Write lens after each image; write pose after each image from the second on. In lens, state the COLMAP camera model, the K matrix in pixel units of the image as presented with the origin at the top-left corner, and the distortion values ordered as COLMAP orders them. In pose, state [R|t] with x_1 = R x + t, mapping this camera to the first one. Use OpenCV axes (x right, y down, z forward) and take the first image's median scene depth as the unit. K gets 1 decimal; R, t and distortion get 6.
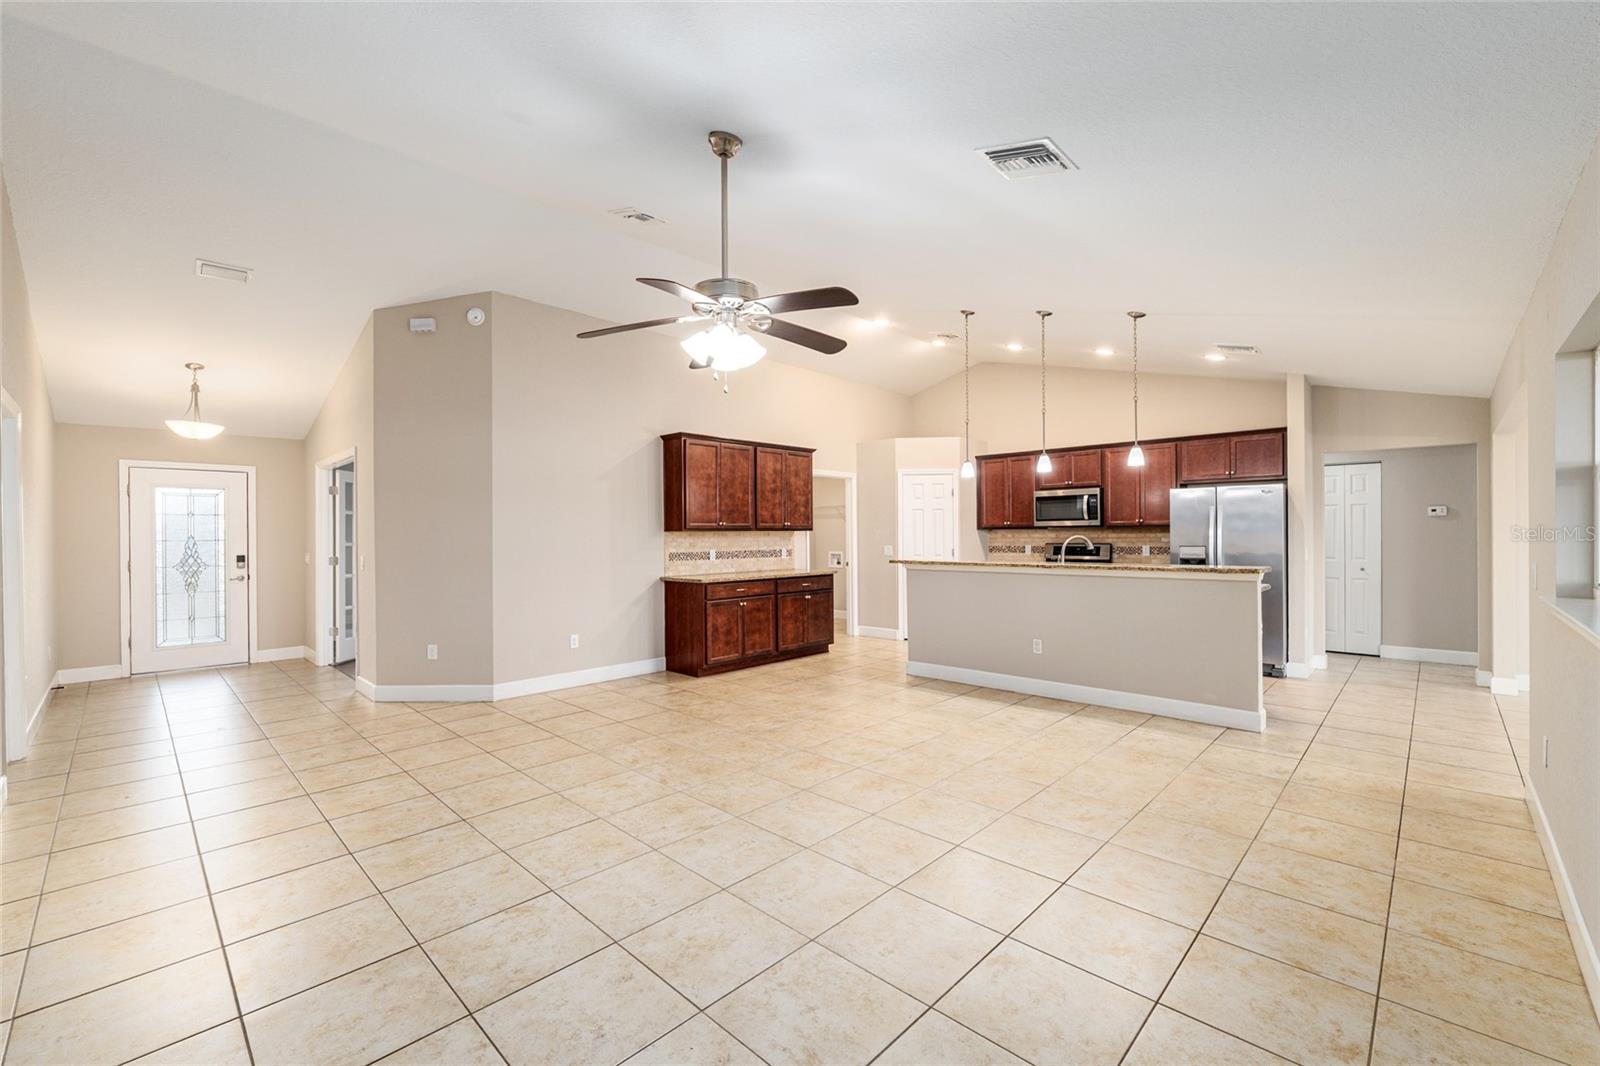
lens RADIAL K [[657.0, 0, 790.8], [0, 657.0, 537.3], [0, 0, 1]] dist [-0.010738, 0.000098]
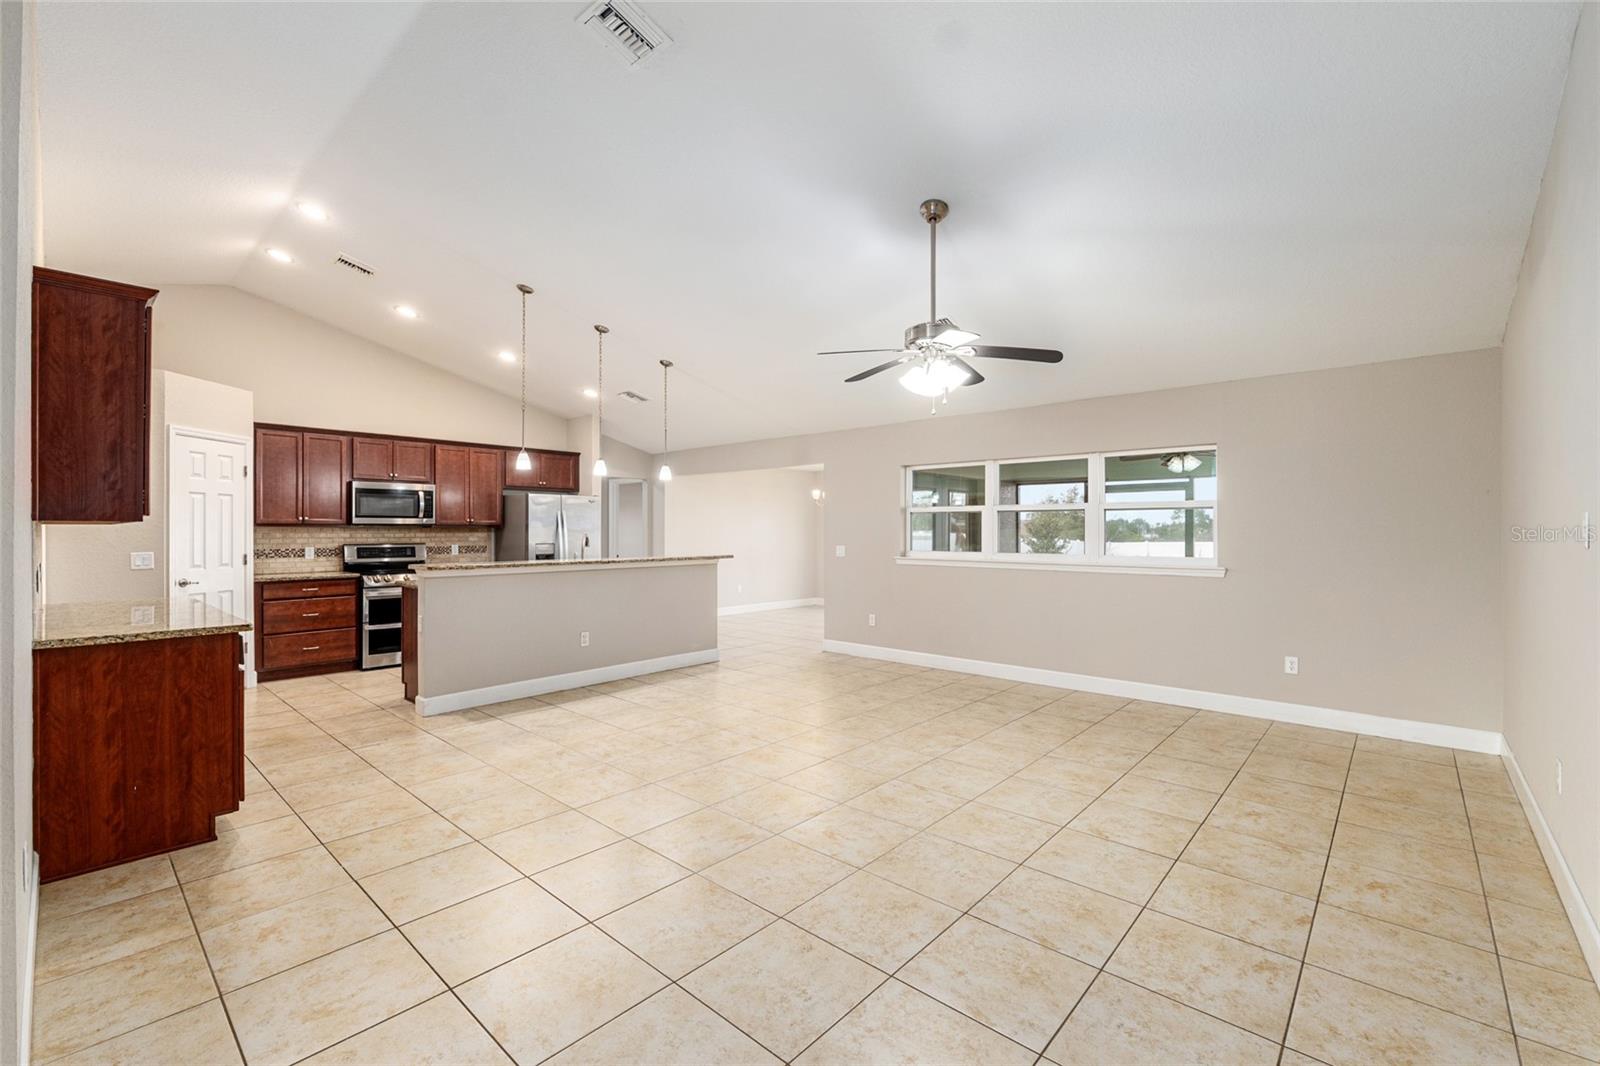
lens RADIAL K [[683.7, 0, 792.9], [0, 683.7, 528.9], [0, 0, 1]] dist [-0.003328, -0.000402]
pose [[-0.039459, 0.011364, 0.999157, -0.575381], [0.005298, 0.999924, -0.011163, 0.002661], [-0.999207, 0.004853, -0.039517, 0.554958]]
